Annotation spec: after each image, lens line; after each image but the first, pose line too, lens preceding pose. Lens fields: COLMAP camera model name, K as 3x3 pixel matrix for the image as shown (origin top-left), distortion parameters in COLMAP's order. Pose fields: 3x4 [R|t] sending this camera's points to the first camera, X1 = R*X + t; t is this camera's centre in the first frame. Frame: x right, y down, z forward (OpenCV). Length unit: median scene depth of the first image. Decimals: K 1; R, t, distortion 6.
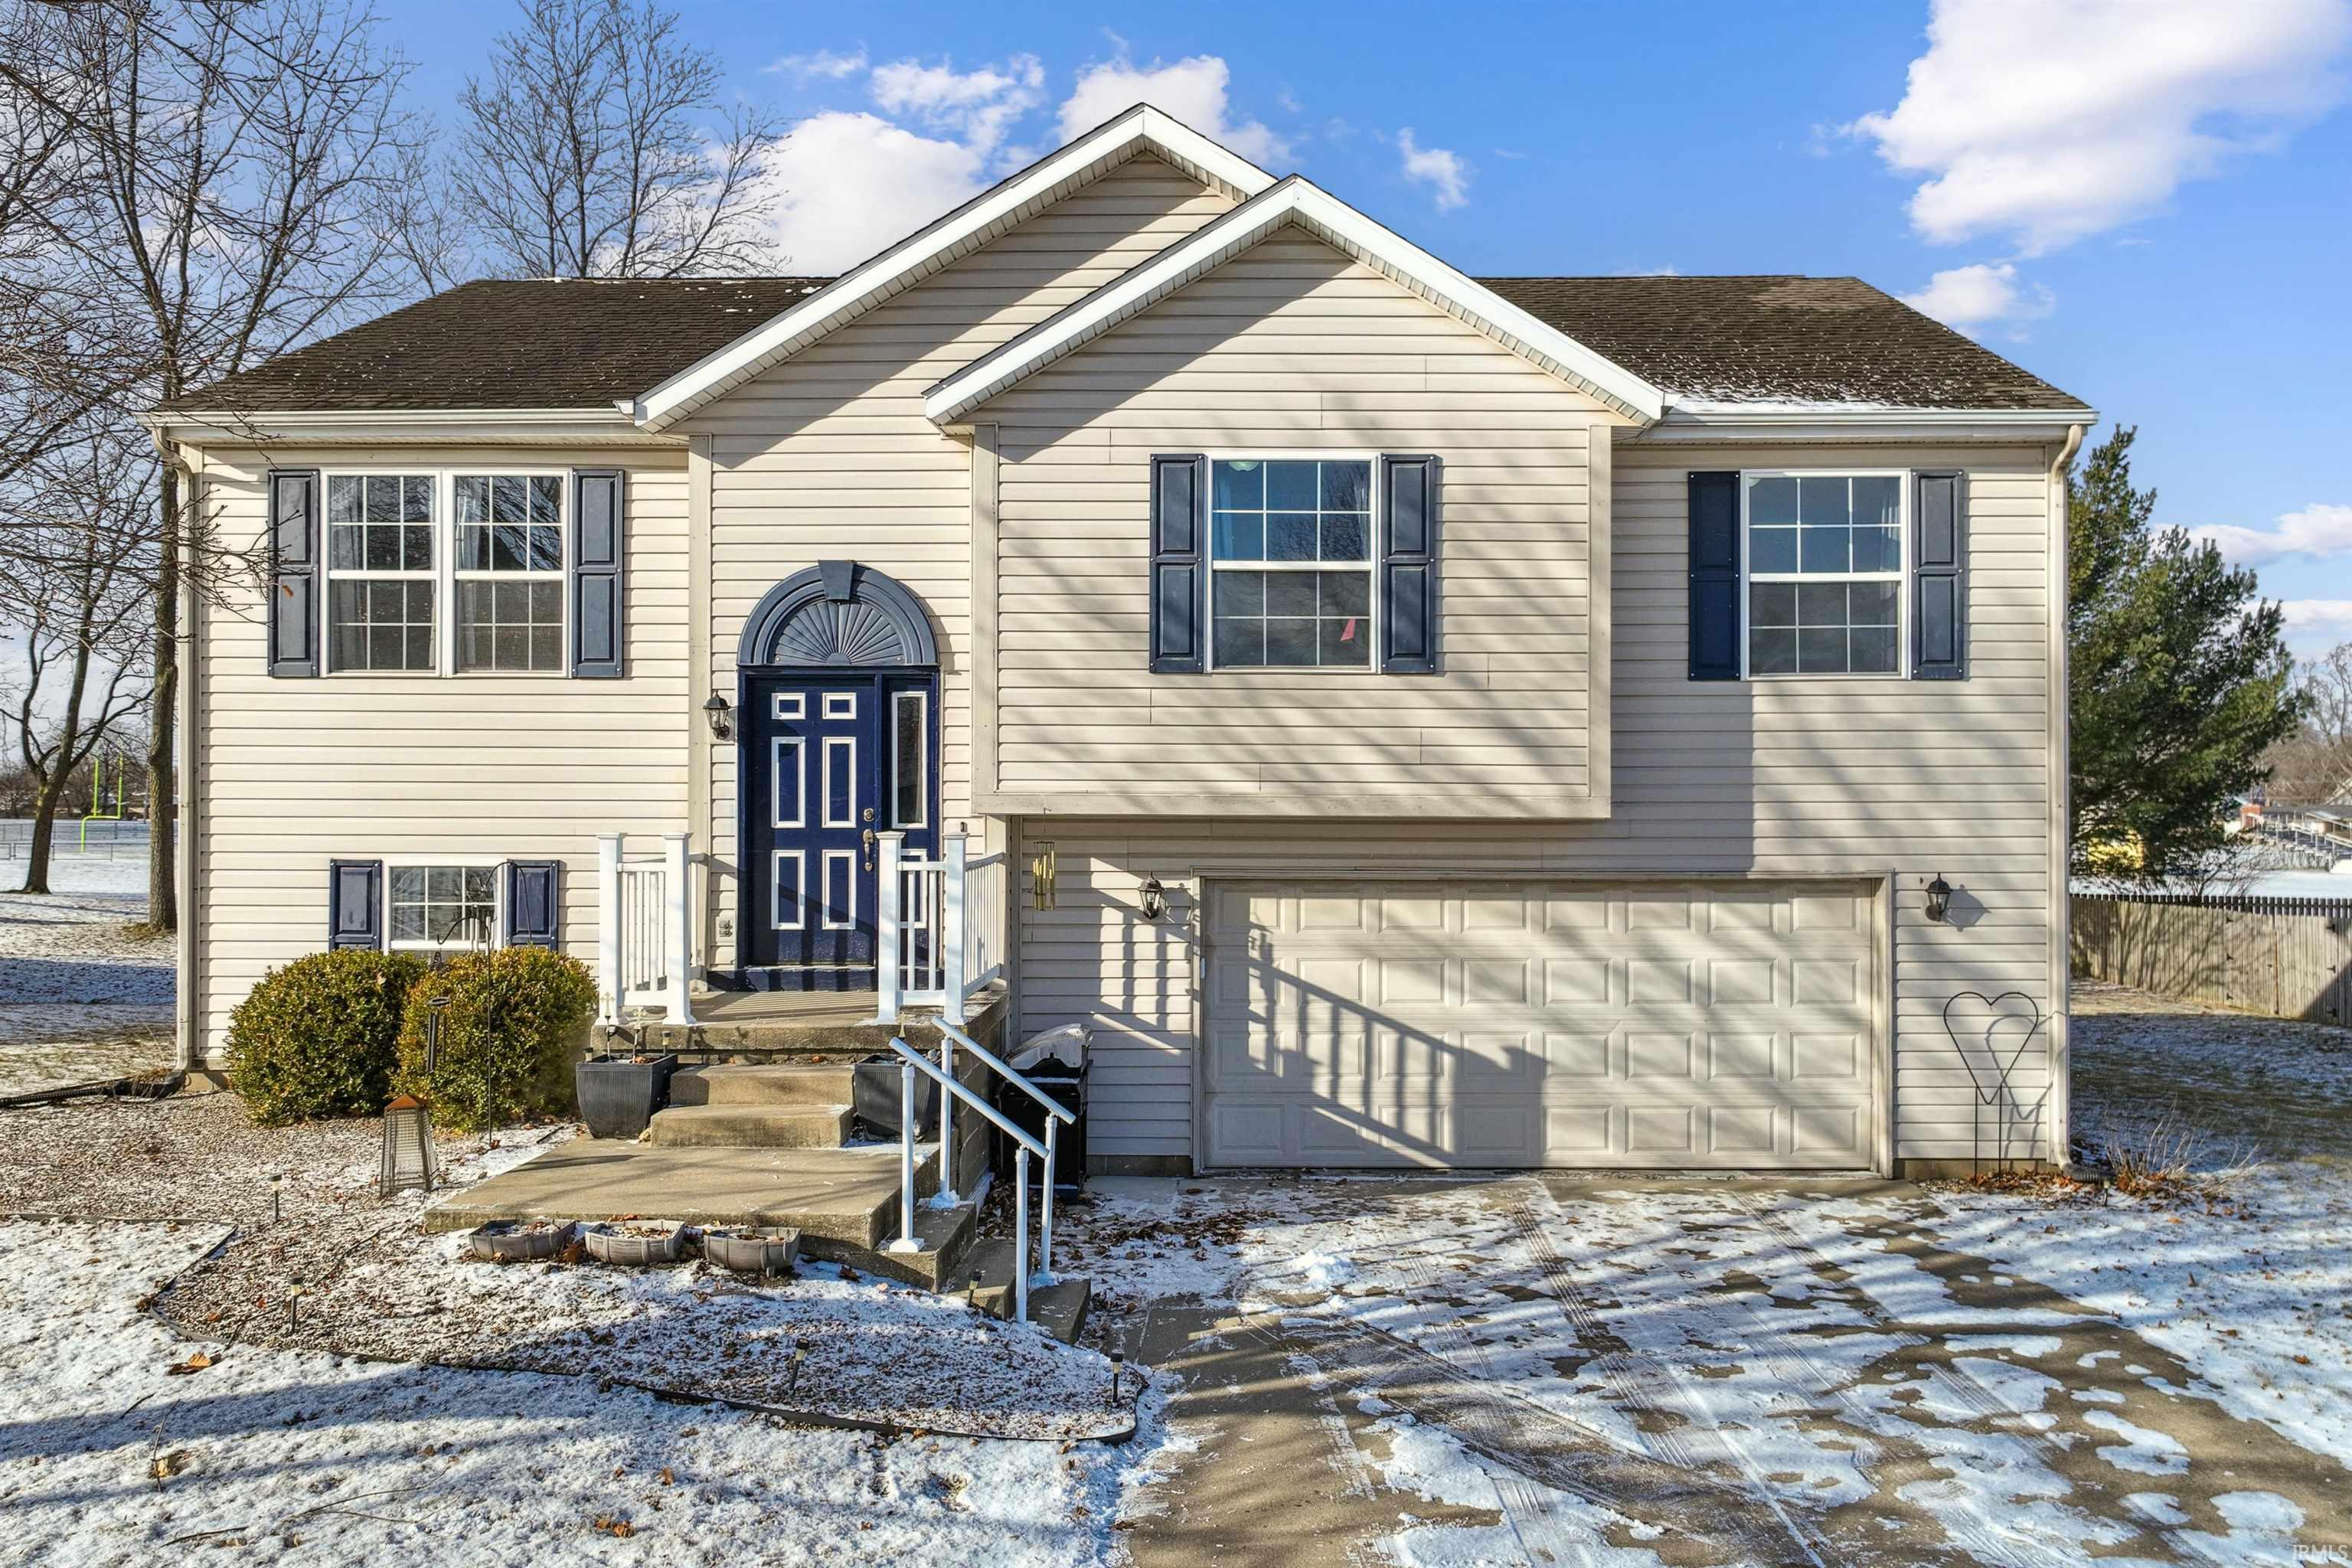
lens RADIAL K [[1691.3, 0, 1182.0], [0, 1691.3, 788.2], [0, 0, 1]] dist [0.022608, 0.000891]
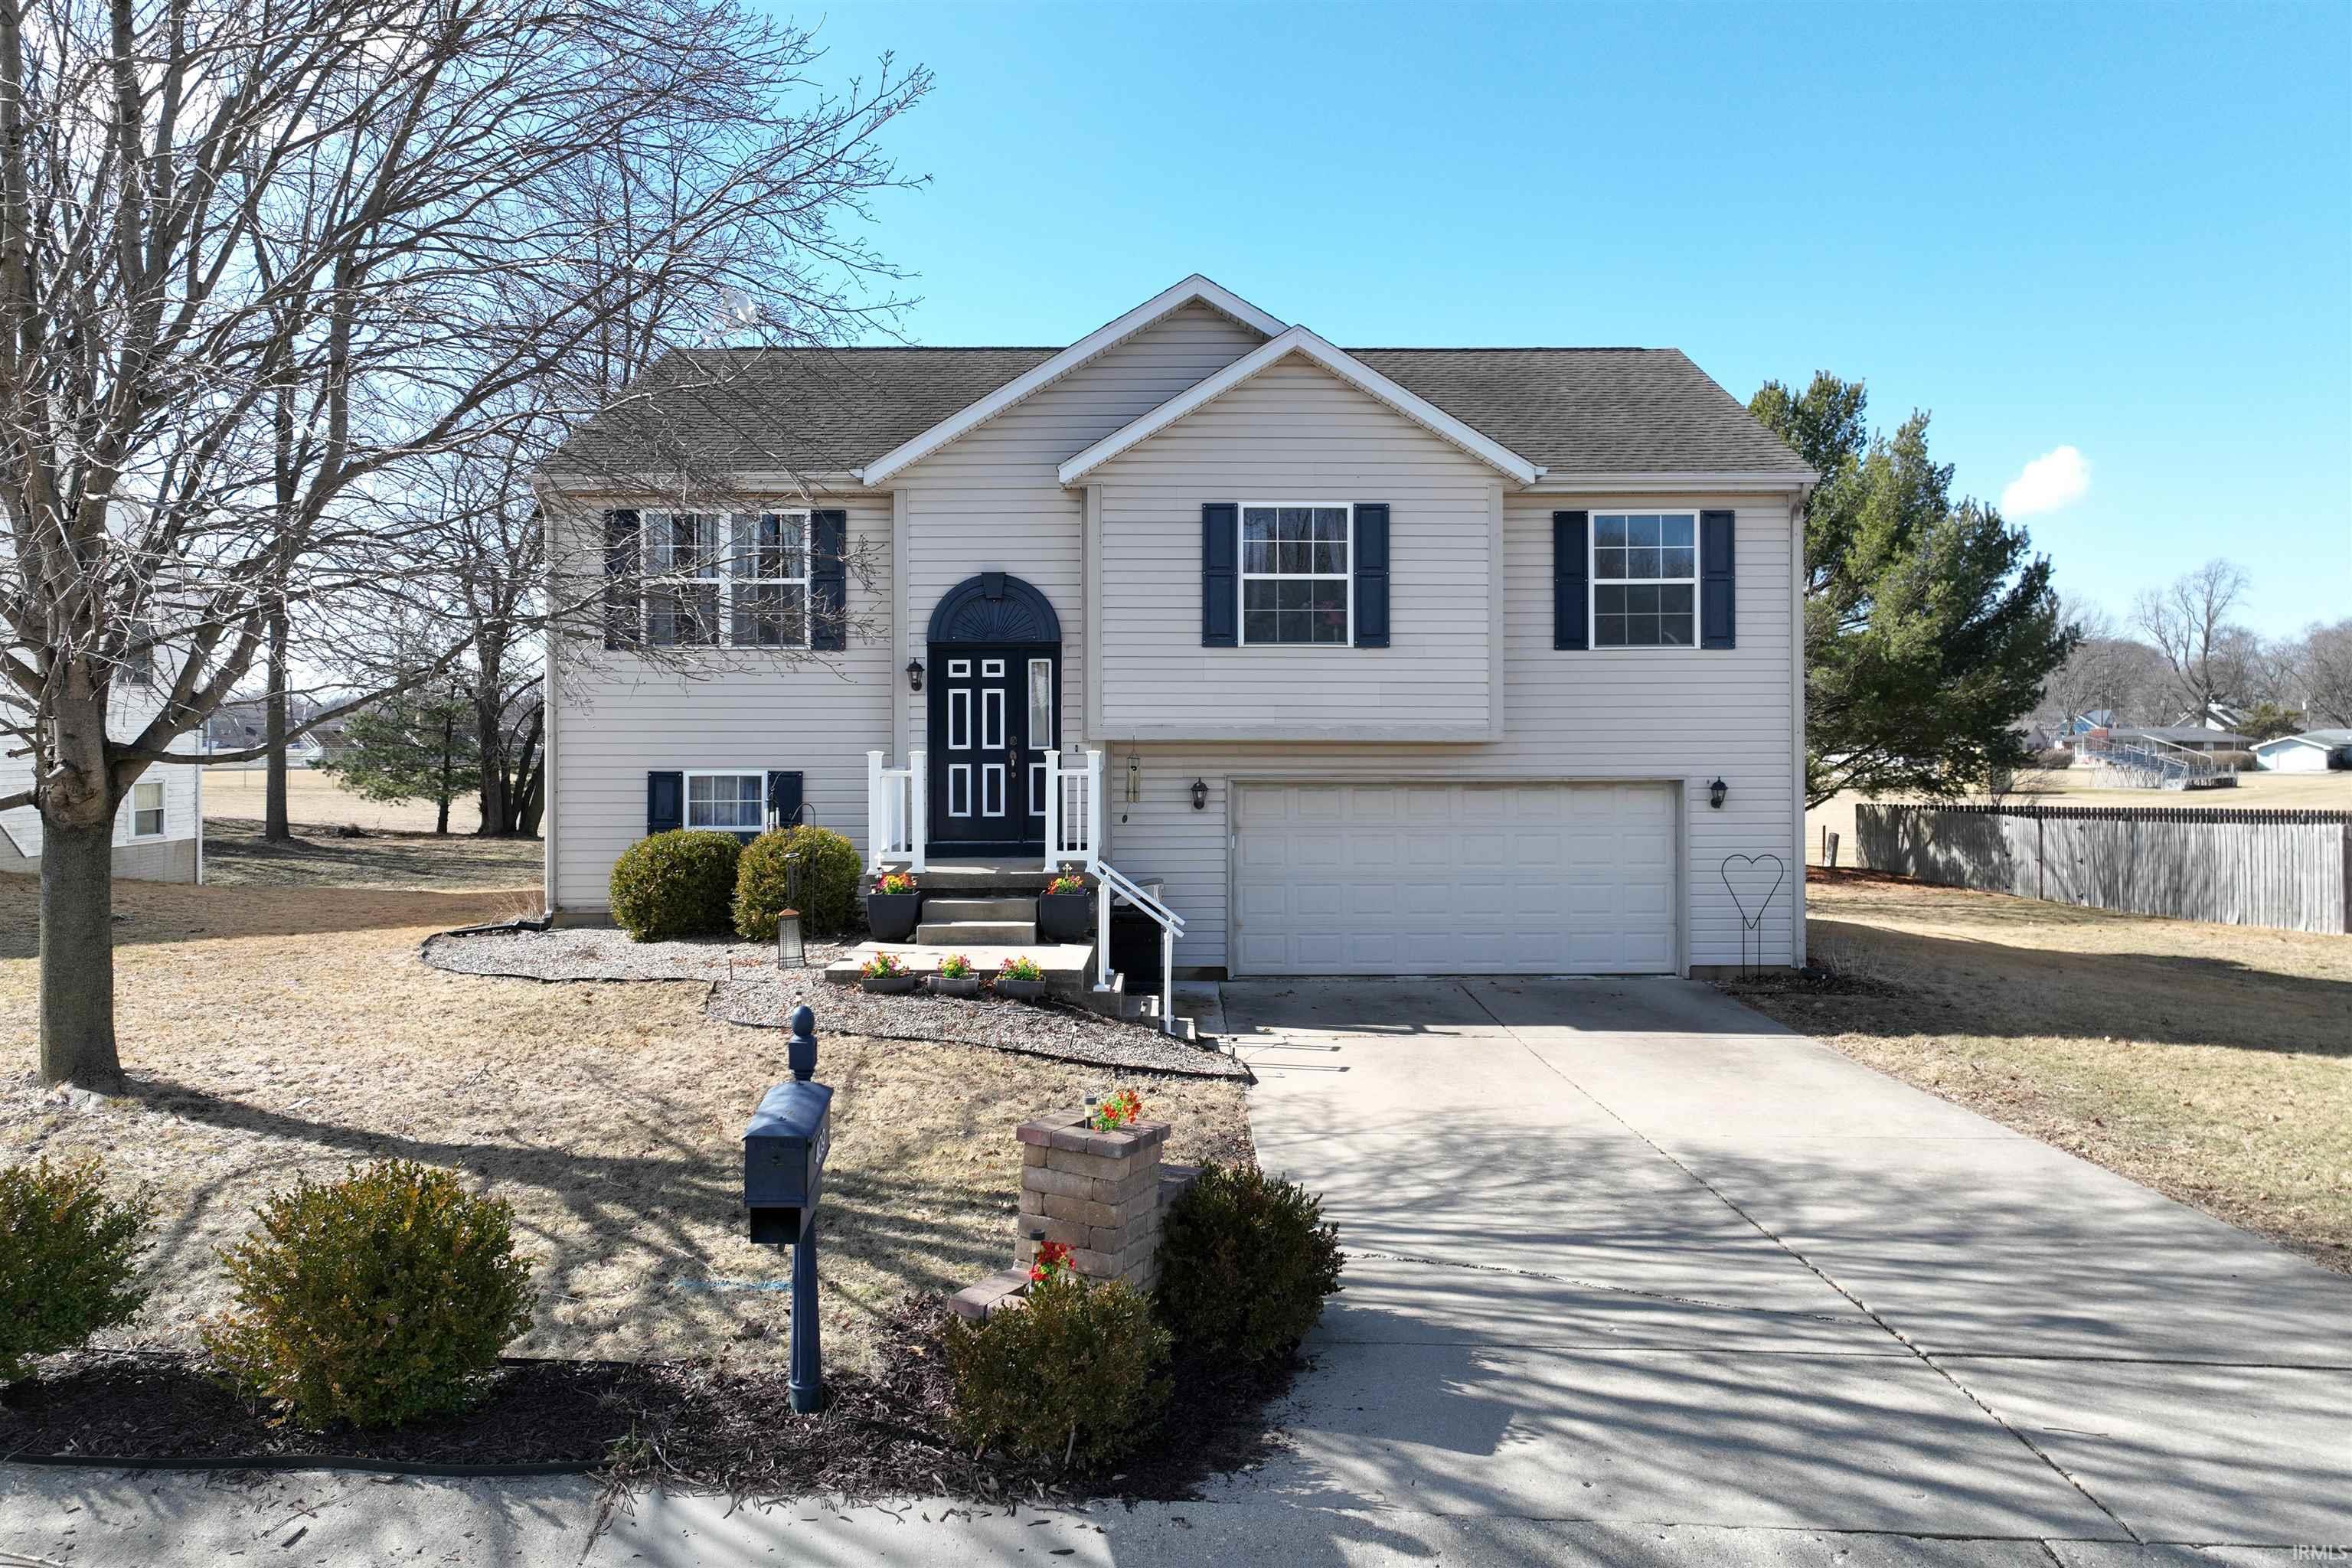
lens RADIAL K [[1691.3, 0, 1101.9], [0, 1691.3, 715.9], [0, 0, 1]] dist [0.022608, 0.000891]
pose [[0.999701, -0.003256, 0.024238, -0.142244], [0.003198, 0.999992, 0.002407, -0.009662], [-0.024246, -0.002329, 0.999703, -0.505034]]
